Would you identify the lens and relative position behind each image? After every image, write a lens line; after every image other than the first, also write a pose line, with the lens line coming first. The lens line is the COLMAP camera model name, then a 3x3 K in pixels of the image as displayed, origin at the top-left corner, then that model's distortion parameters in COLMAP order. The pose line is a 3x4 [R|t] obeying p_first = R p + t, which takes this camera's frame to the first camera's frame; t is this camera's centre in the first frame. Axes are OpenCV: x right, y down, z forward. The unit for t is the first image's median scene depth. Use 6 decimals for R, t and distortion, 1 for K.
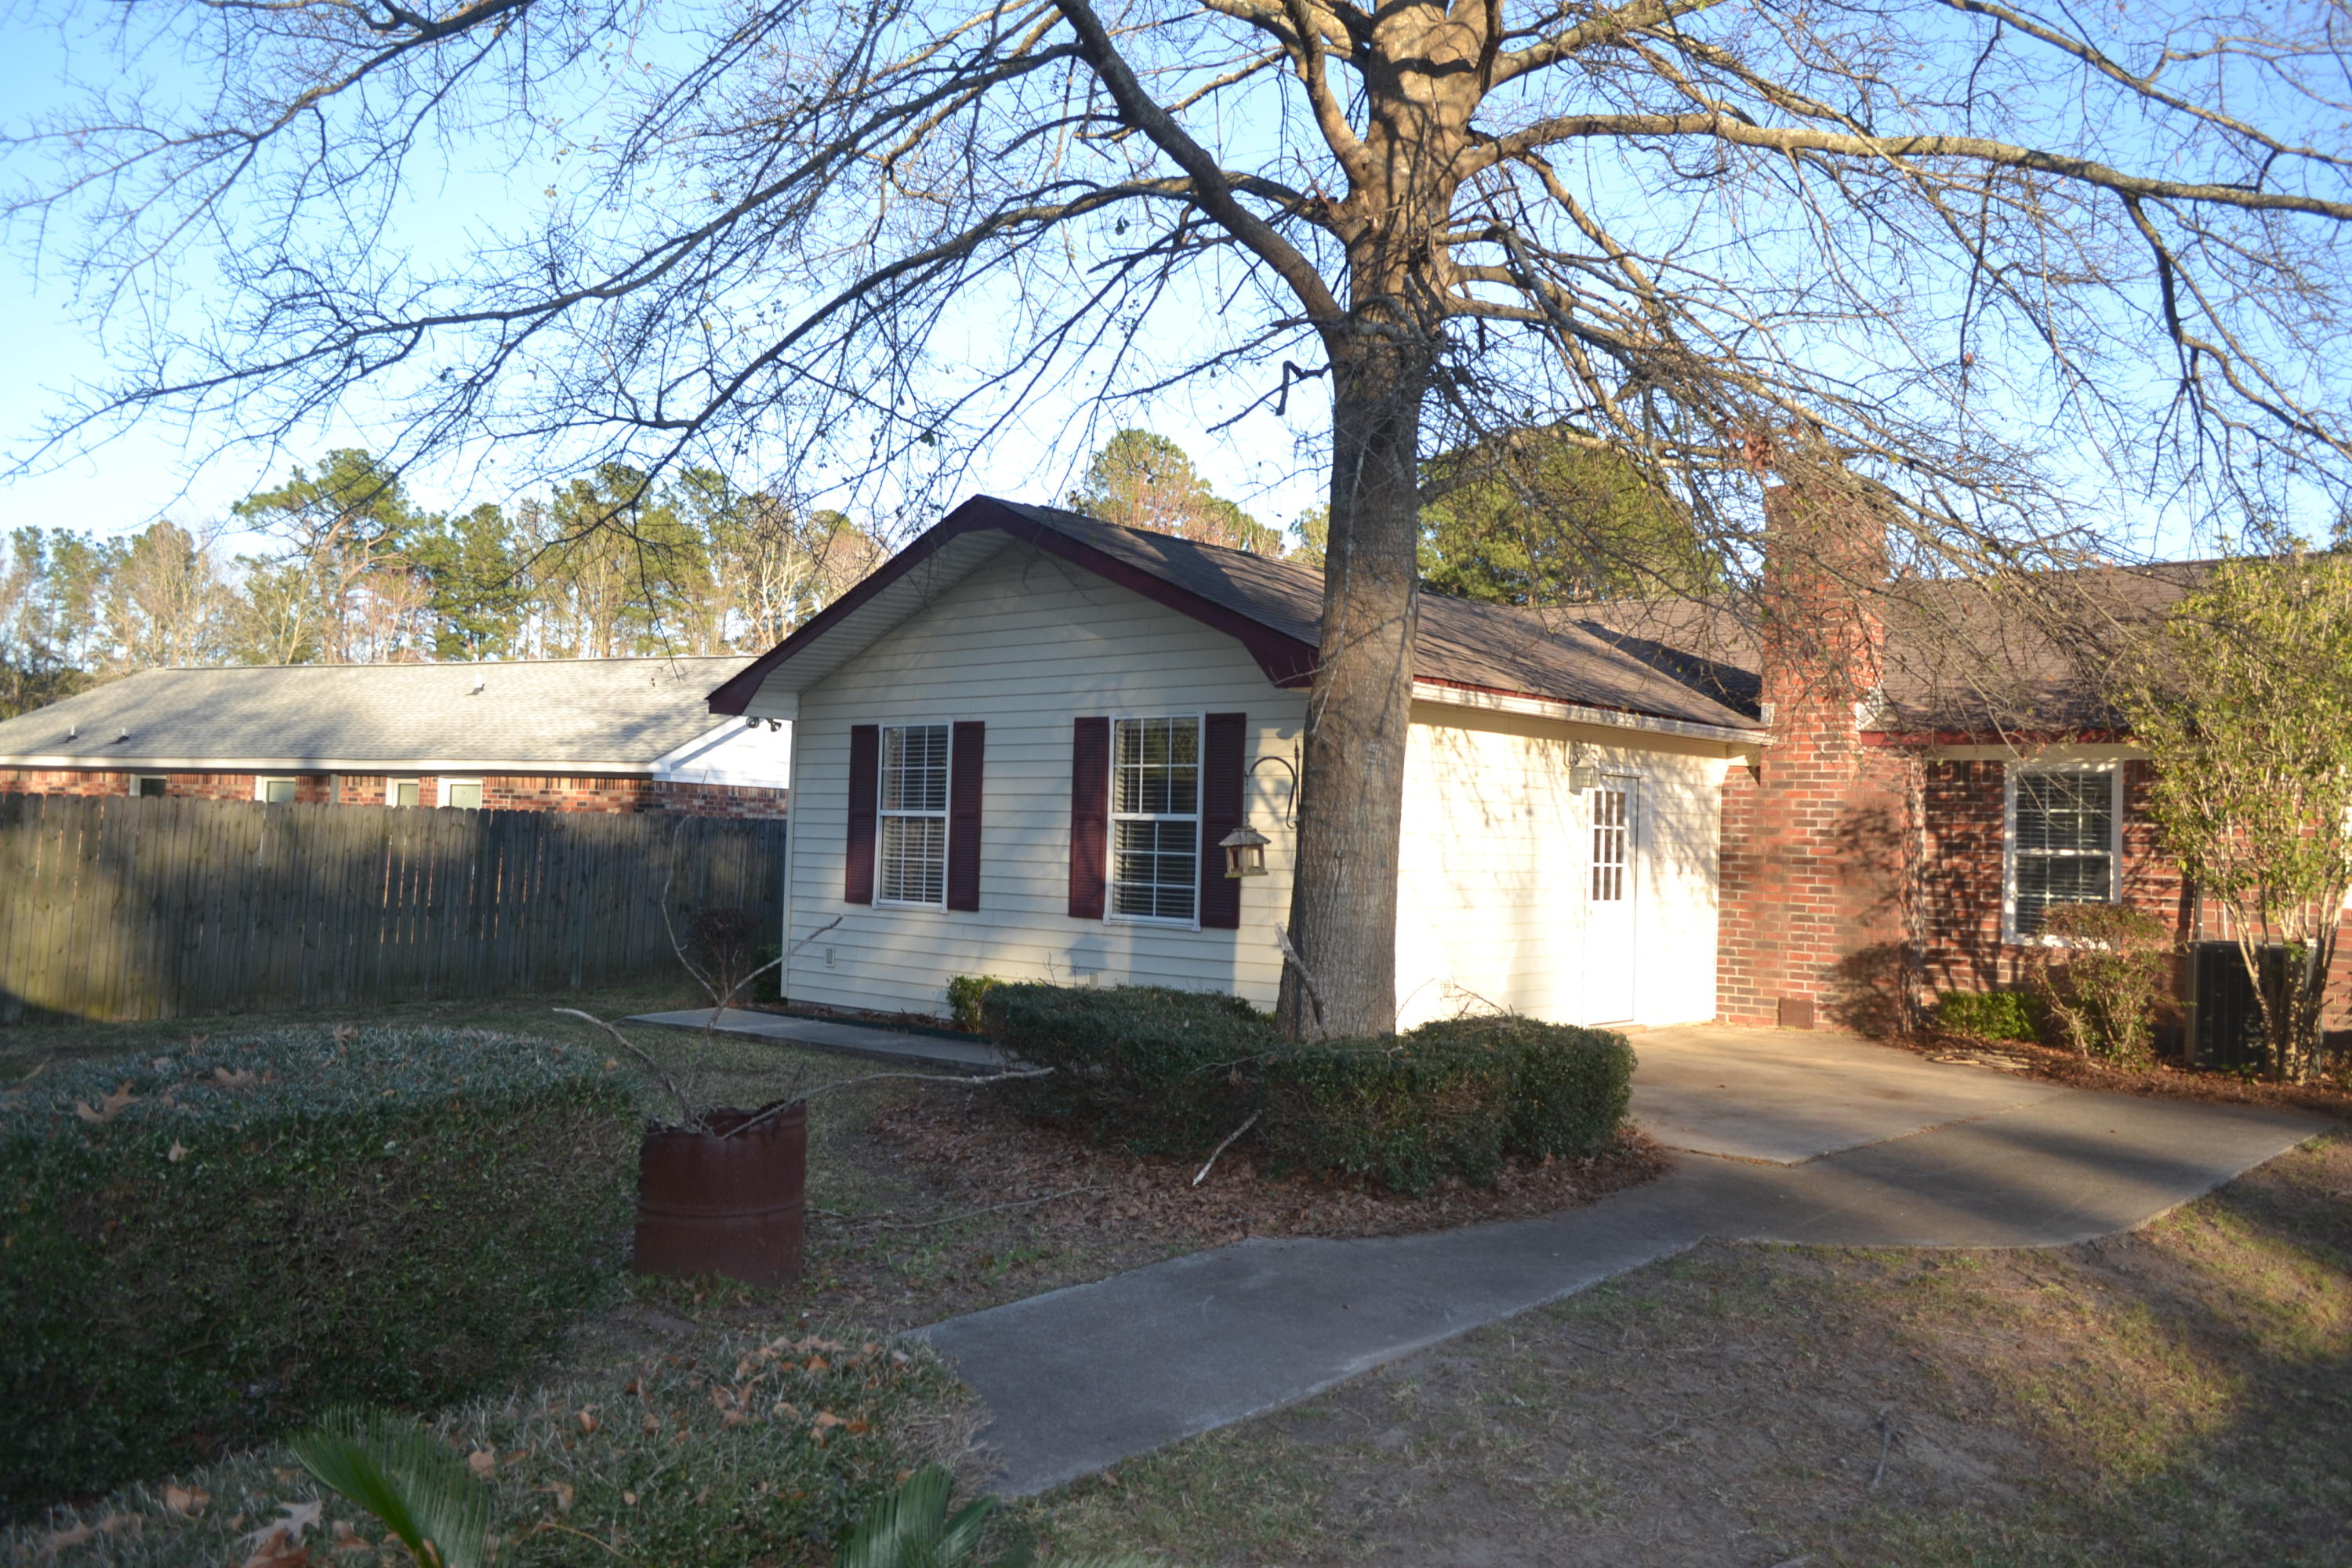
lens RADIAL K [[1861.6, 0, 1169.2], [0, 1861.6, 775.9], [0, 0, 1]] dist [-0.011384, 0.005435]
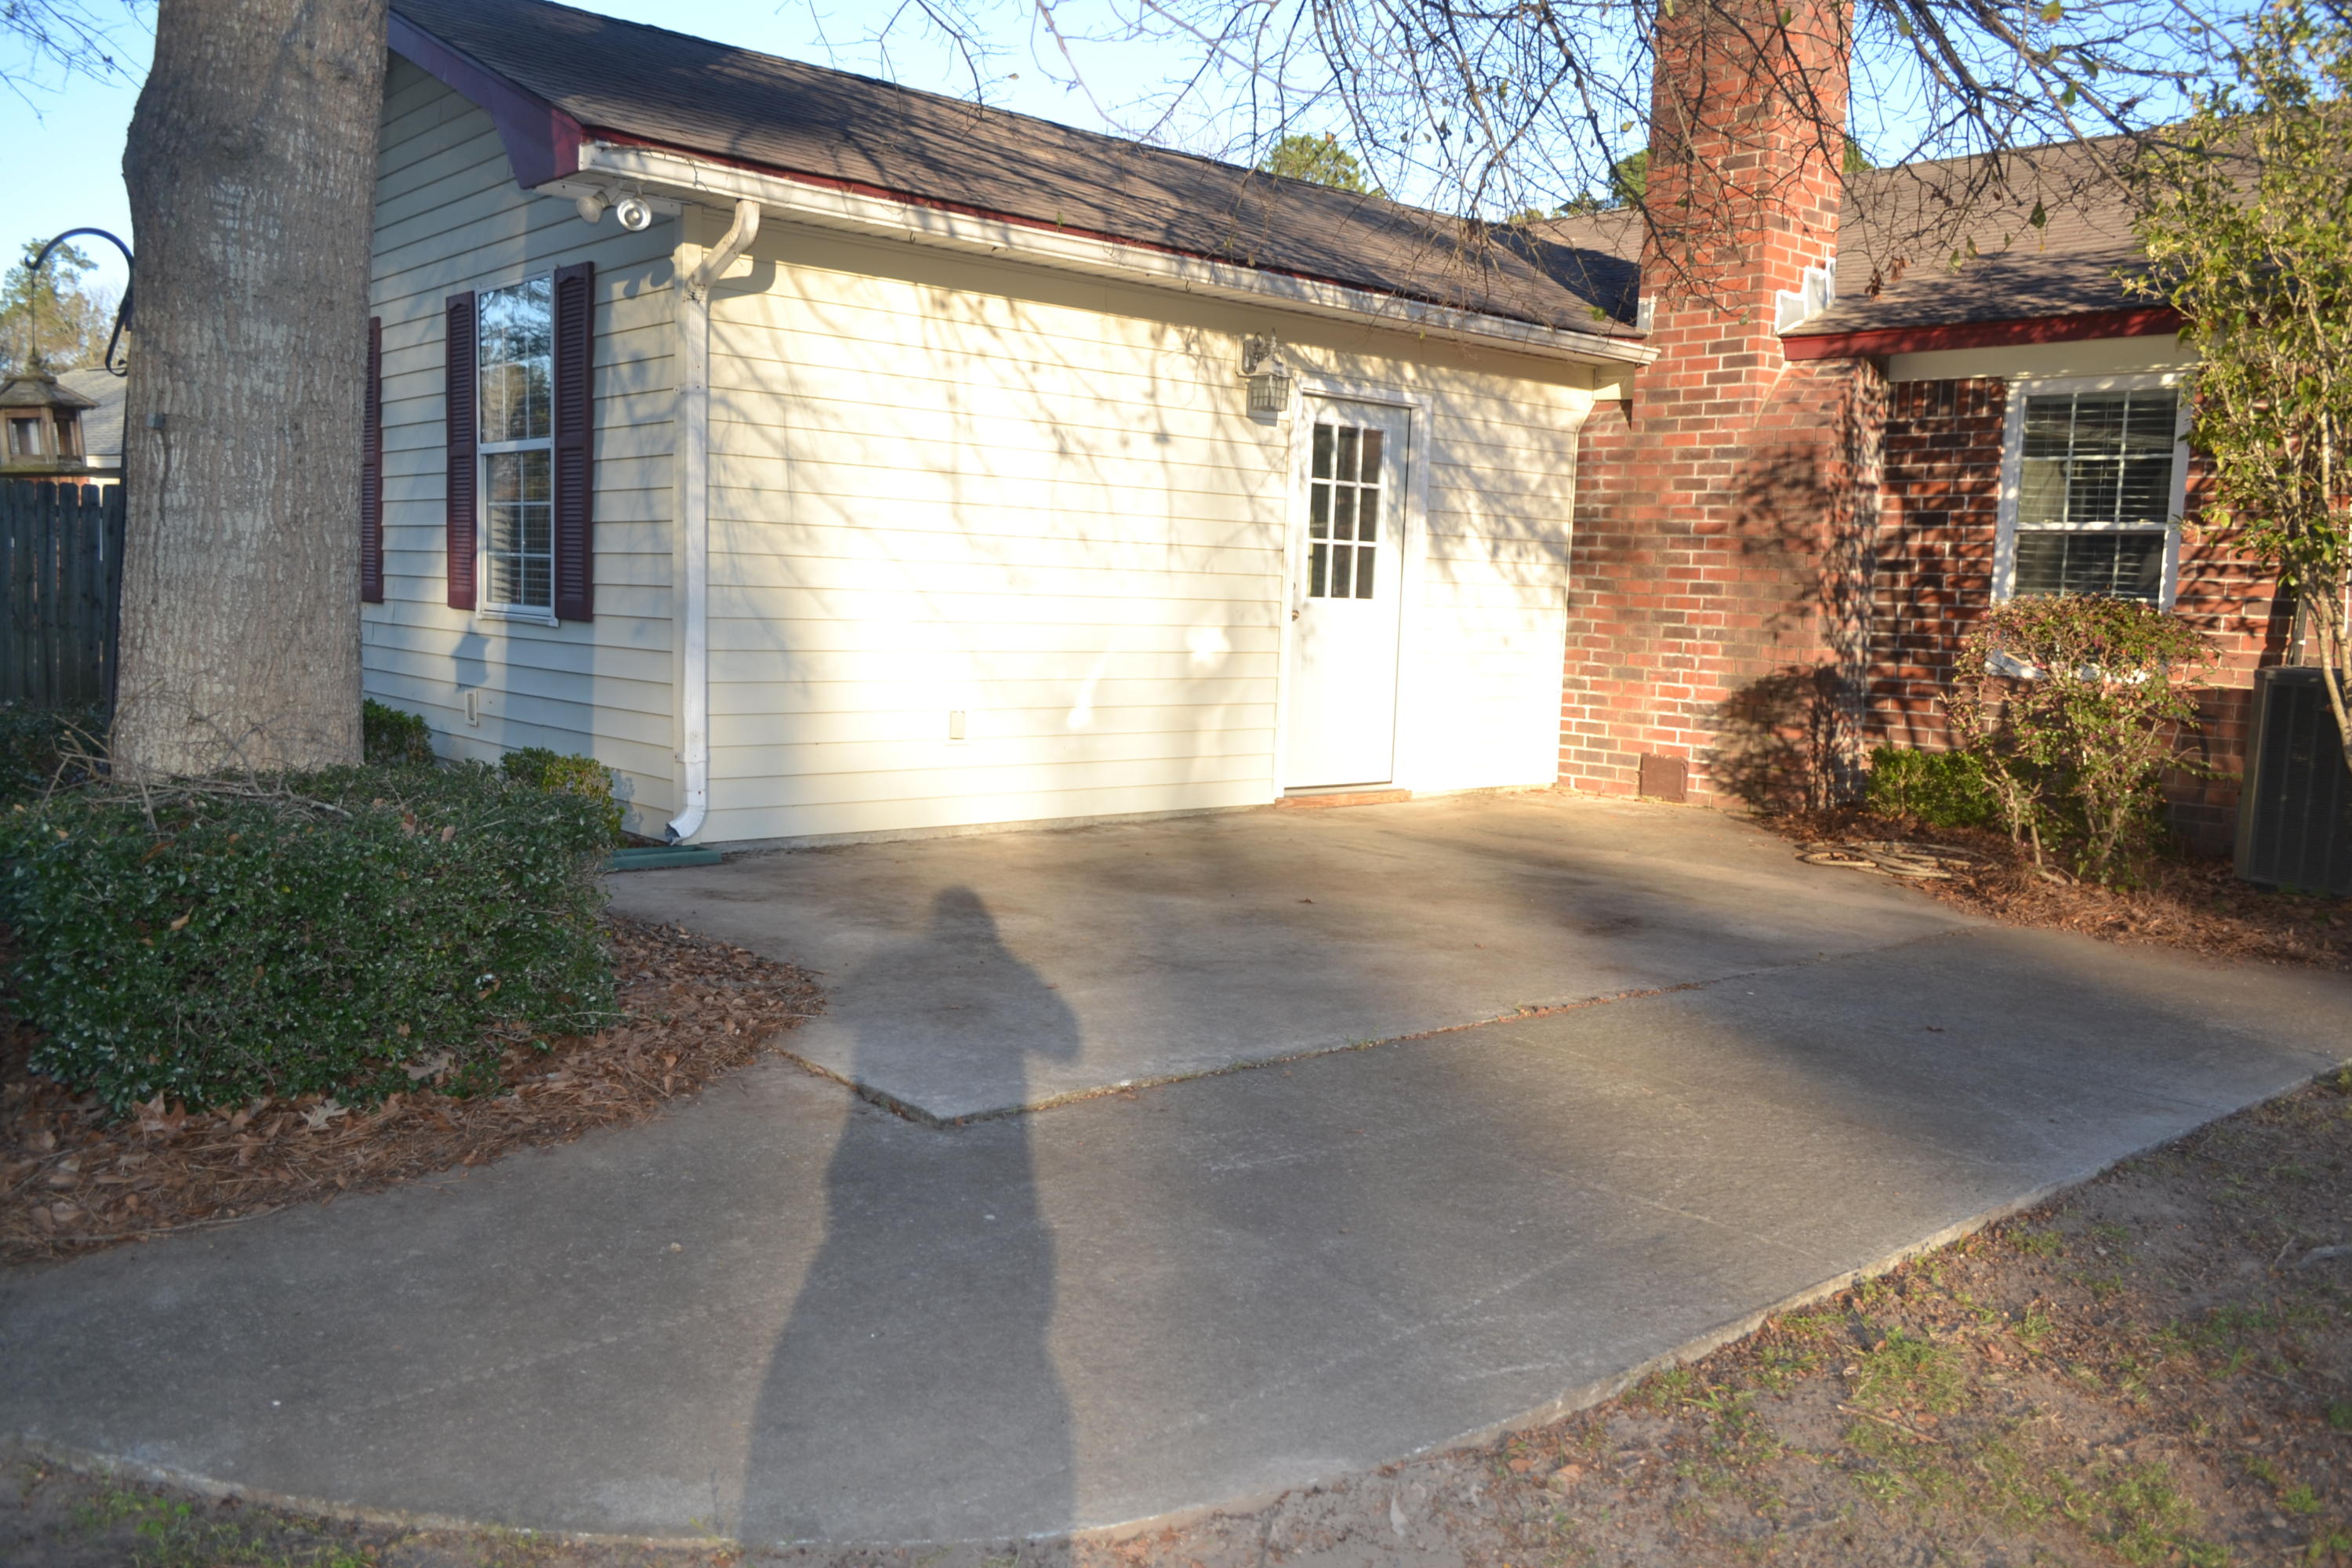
lens RADIAL K [[1861.6, 0, 1169.2], [0, 1861.6, 775.9], [0, 0, 1]] dist [-0.011384, 0.005435]
pose [[0.993236, 0.019664, -0.114439, 0.245856], [-0.004141, 0.990928, 0.134331, 0.040938], [0.116043, -0.132948, 0.984306, 0.344489]]
